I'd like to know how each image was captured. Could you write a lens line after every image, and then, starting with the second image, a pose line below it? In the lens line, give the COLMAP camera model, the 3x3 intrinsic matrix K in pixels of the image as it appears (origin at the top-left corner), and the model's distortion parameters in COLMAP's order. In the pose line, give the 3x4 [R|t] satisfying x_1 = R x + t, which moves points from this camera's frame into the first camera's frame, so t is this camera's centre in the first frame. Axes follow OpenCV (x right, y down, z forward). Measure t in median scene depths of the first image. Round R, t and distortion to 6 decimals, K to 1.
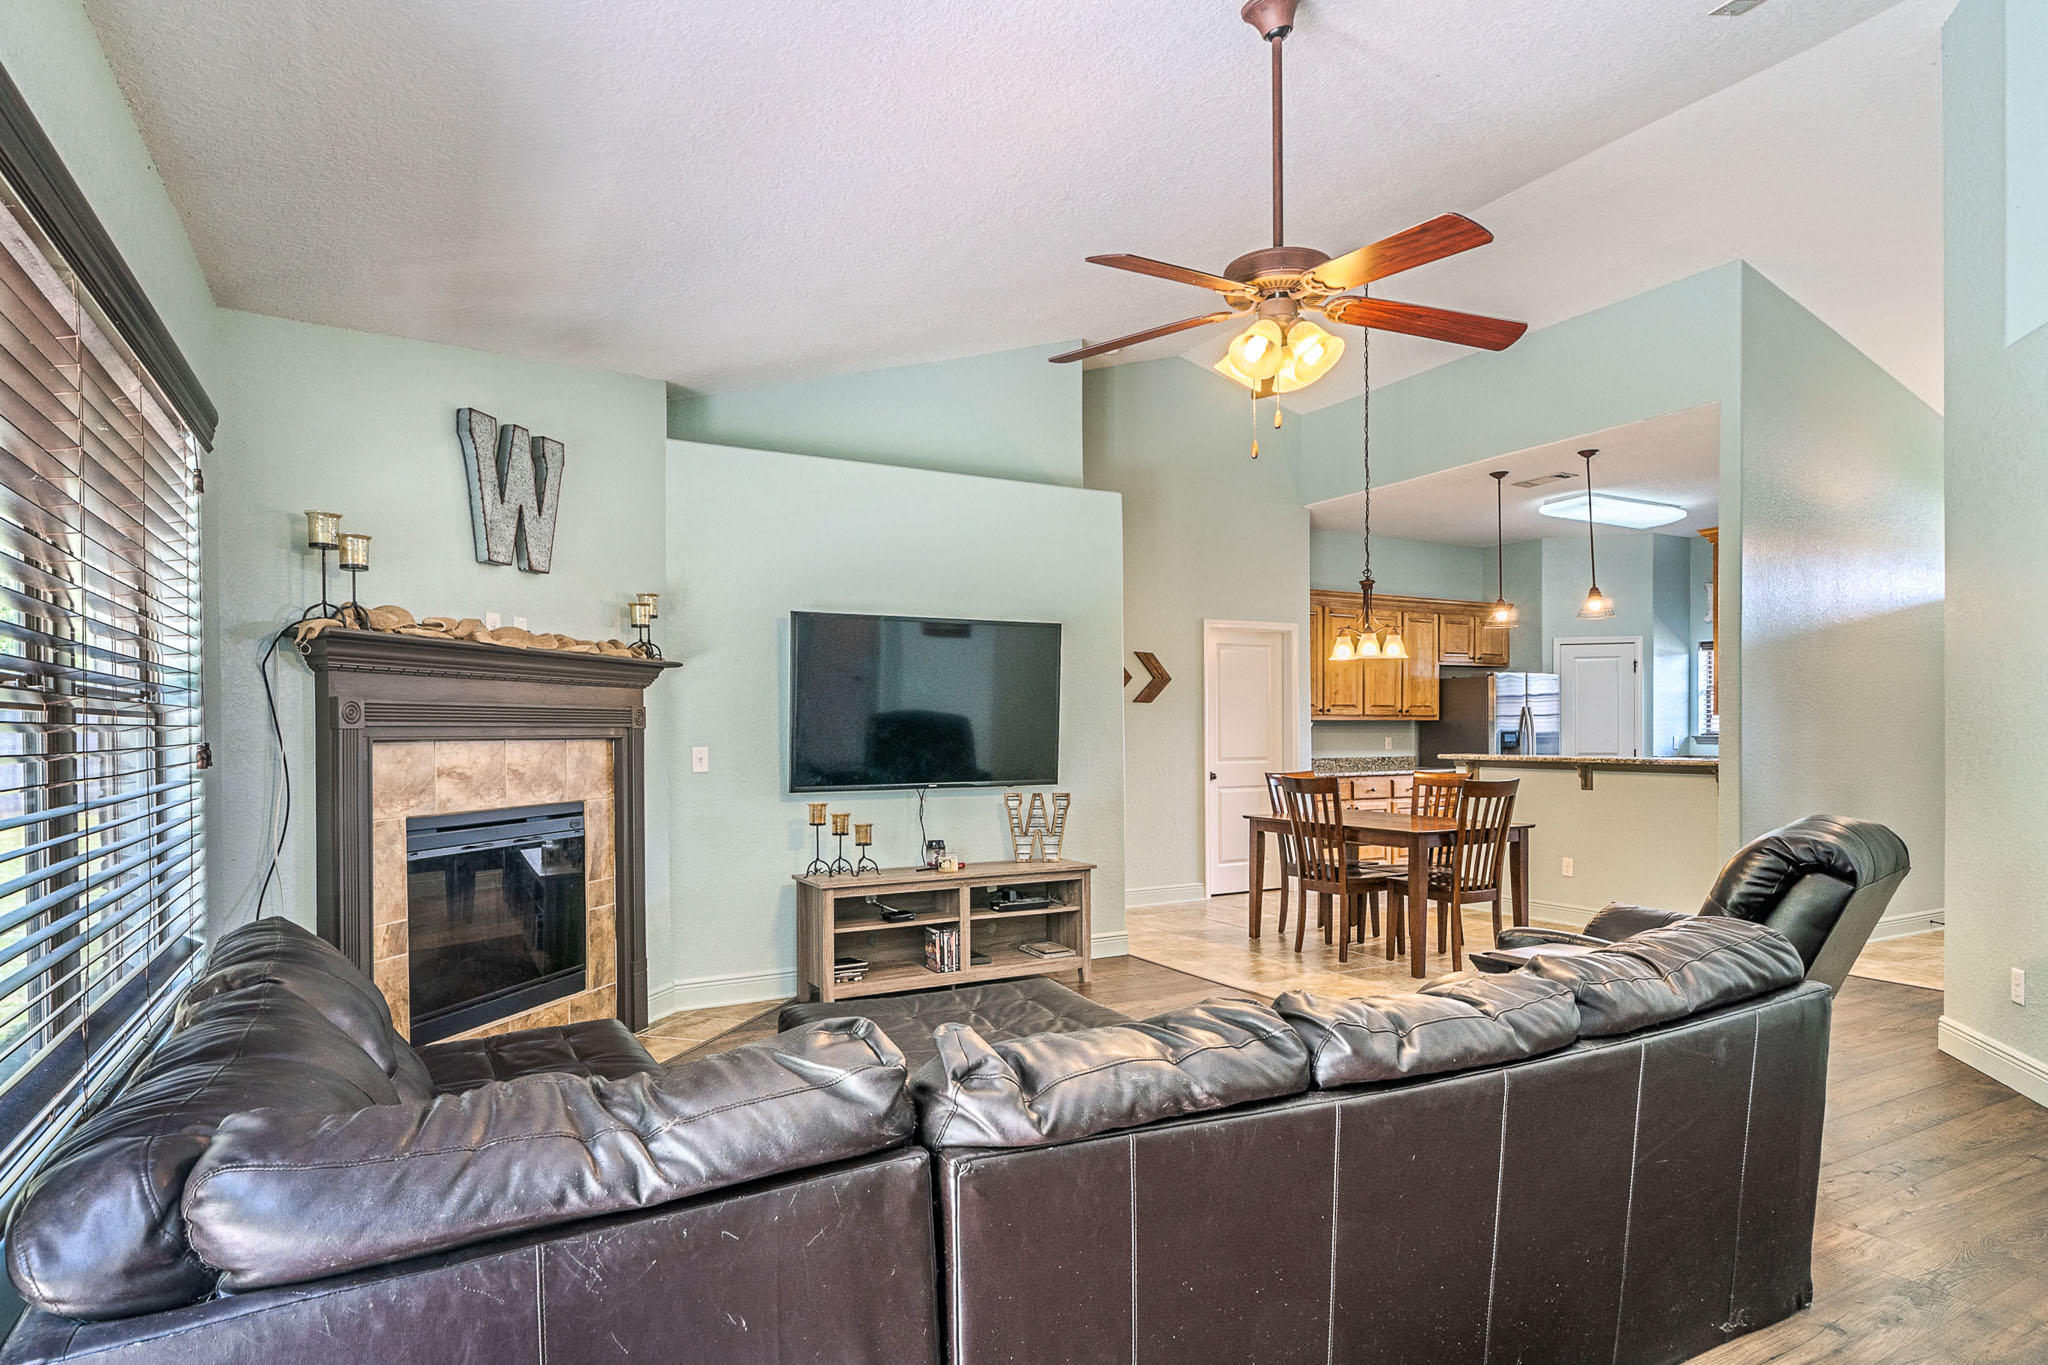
lens RADIAL K [[1106.8, 0, 1000.9], [0, 1106.8, 739.4], [0, 0, 1]] dist [0.001151, 0.000265]
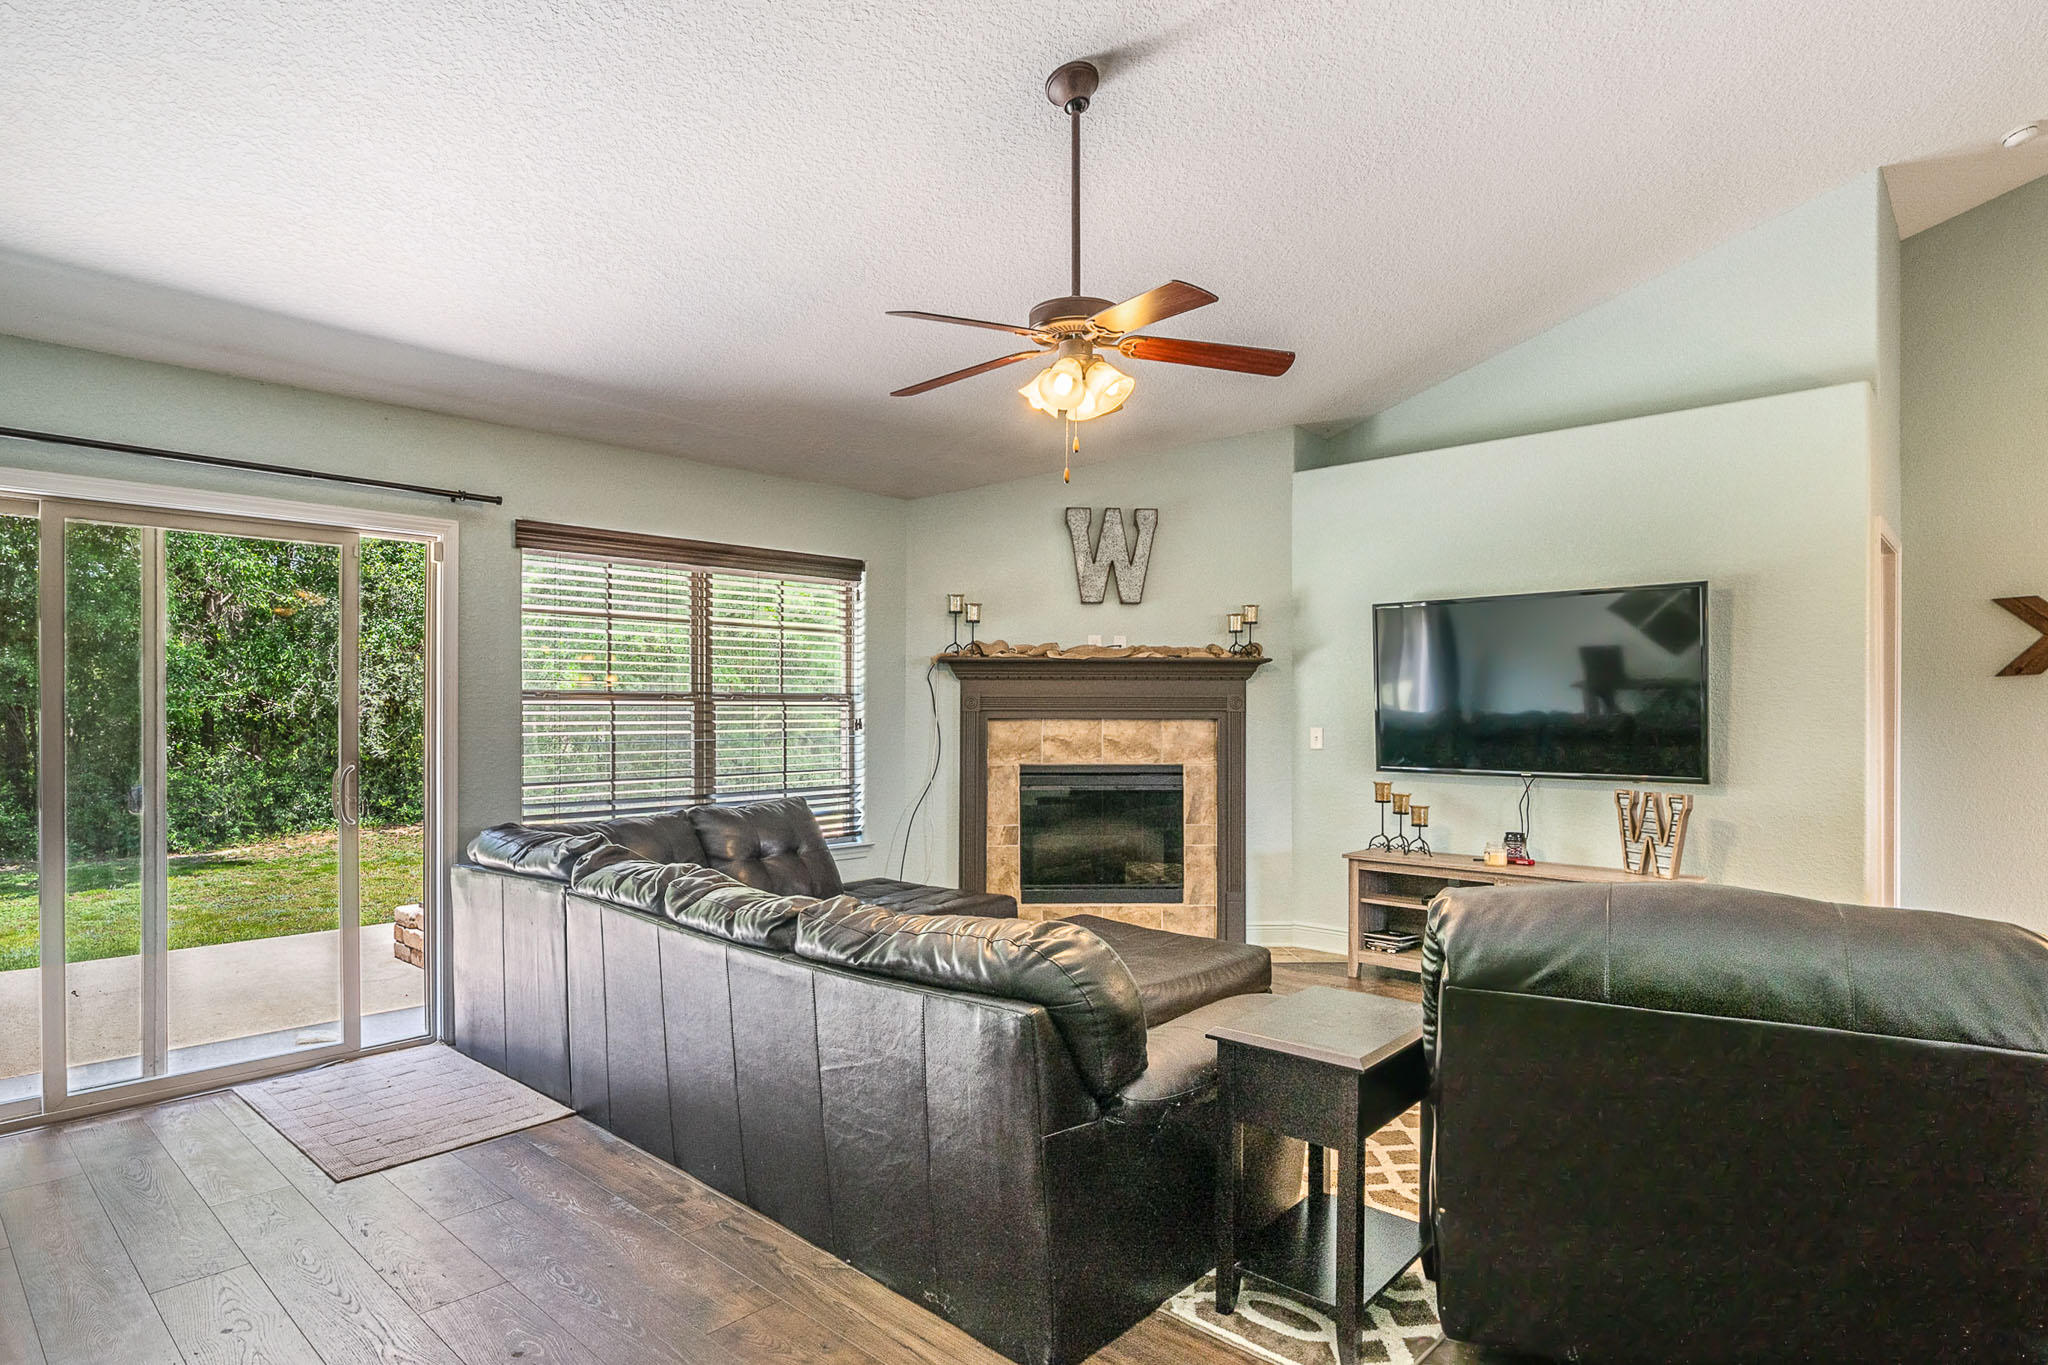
lens RADIAL K [[1089.2, 0, 1018.7], [0, 1089.2, 709.7], [0, 0, 1]] dist [-0.003131, -0.000999]
pose [[0.328626, 0.005514, -0.944444, 0.706694], [-0.009548, 0.999951, 0.002516, -0.011737], [0.944412, 0.008191, 0.328663, 0.314208]]
